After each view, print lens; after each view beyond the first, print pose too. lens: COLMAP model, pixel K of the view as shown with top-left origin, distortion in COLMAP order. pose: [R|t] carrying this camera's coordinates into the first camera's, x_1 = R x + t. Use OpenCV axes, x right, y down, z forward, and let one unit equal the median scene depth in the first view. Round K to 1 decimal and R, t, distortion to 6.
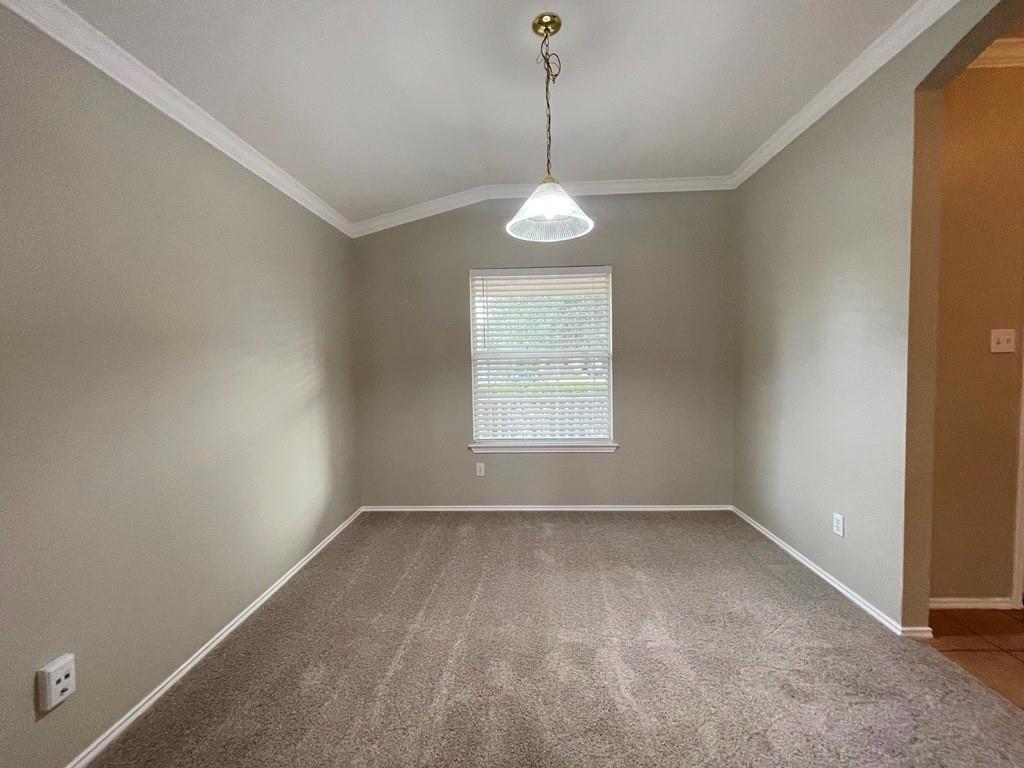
lens RADIAL K [[413.0, 0, 512.9], [0, 413.0, 385.1], [0, 0, 1]] dist [-0.003210, 0.000374]
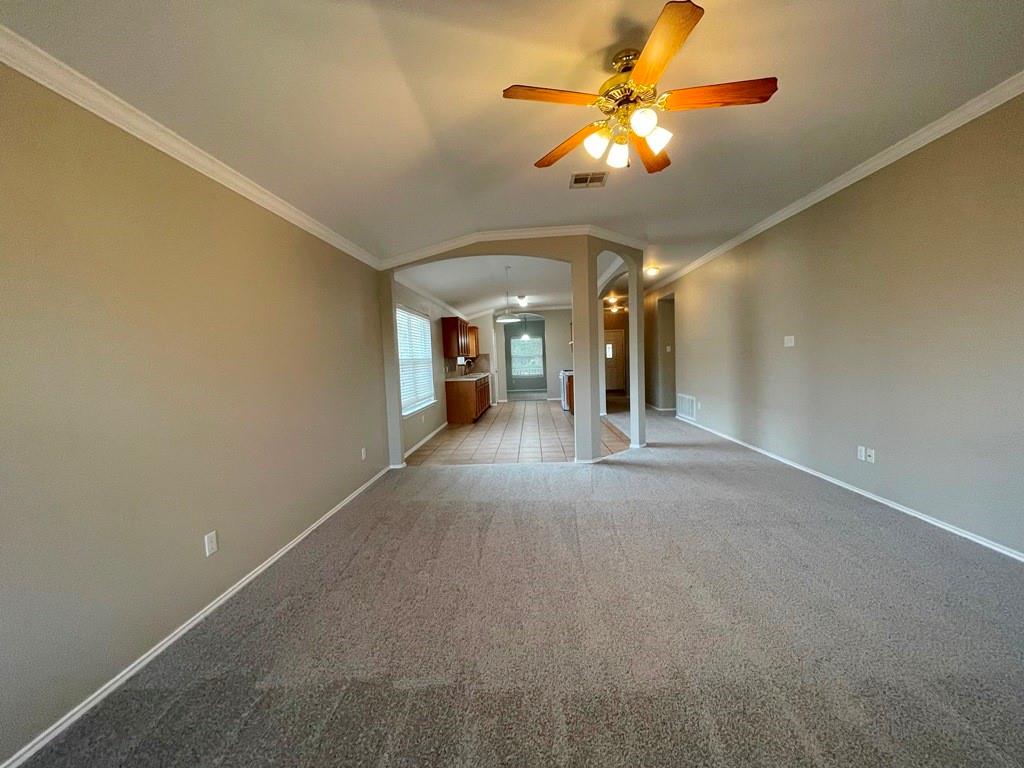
lens RADIAL K [[413.0, 0, 512.8], [0, 413.0, 382.8], [0, 0, 1]] dist [-0.003210, 0.000374]
pose [[0.999712, -0.022739, -0.007714, -0.062297], [0.022857, 0.999616, 0.015640, 0.159846], [0.007355, -0.015811, 0.999848, -3.688803]]
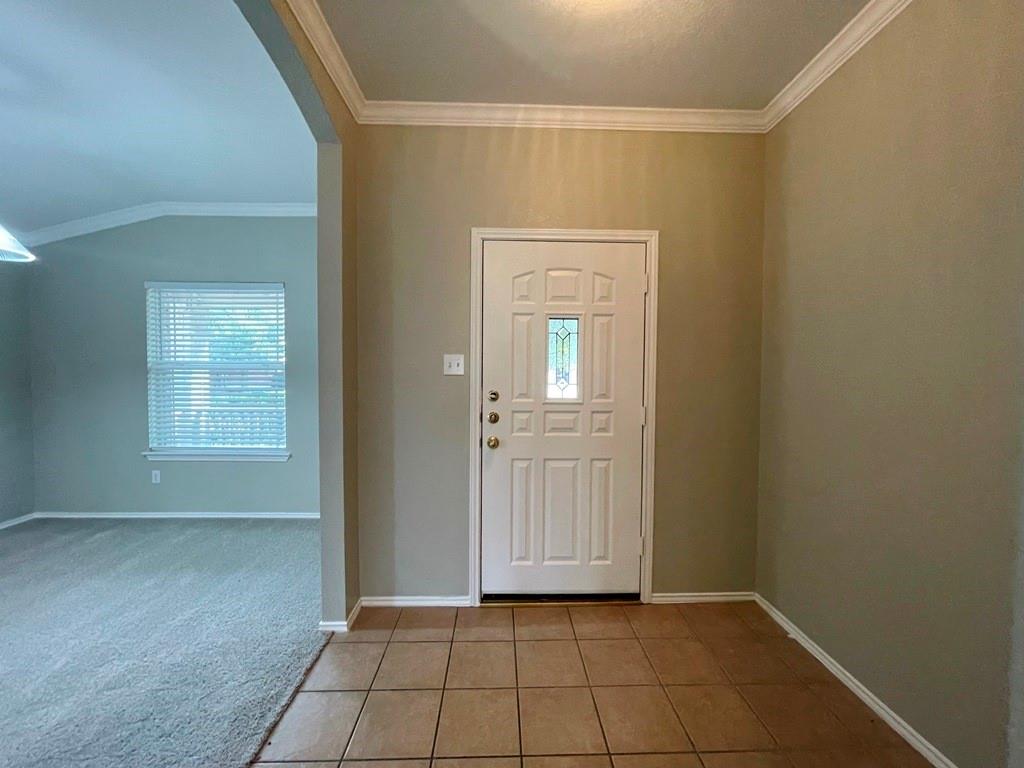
lens RADIAL K [[413.0, 0, 512.7], [0, 413.0, 384.7], [0, 0, 1]] dist [-0.003210, 0.000374]
pose [[0.997475, 0.024766, 0.066565, 0.783933], [-0.022966, 0.999353, -0.027681, -0.015766], [-0.067207, 0.026083, 0.997398, -0.083887]]
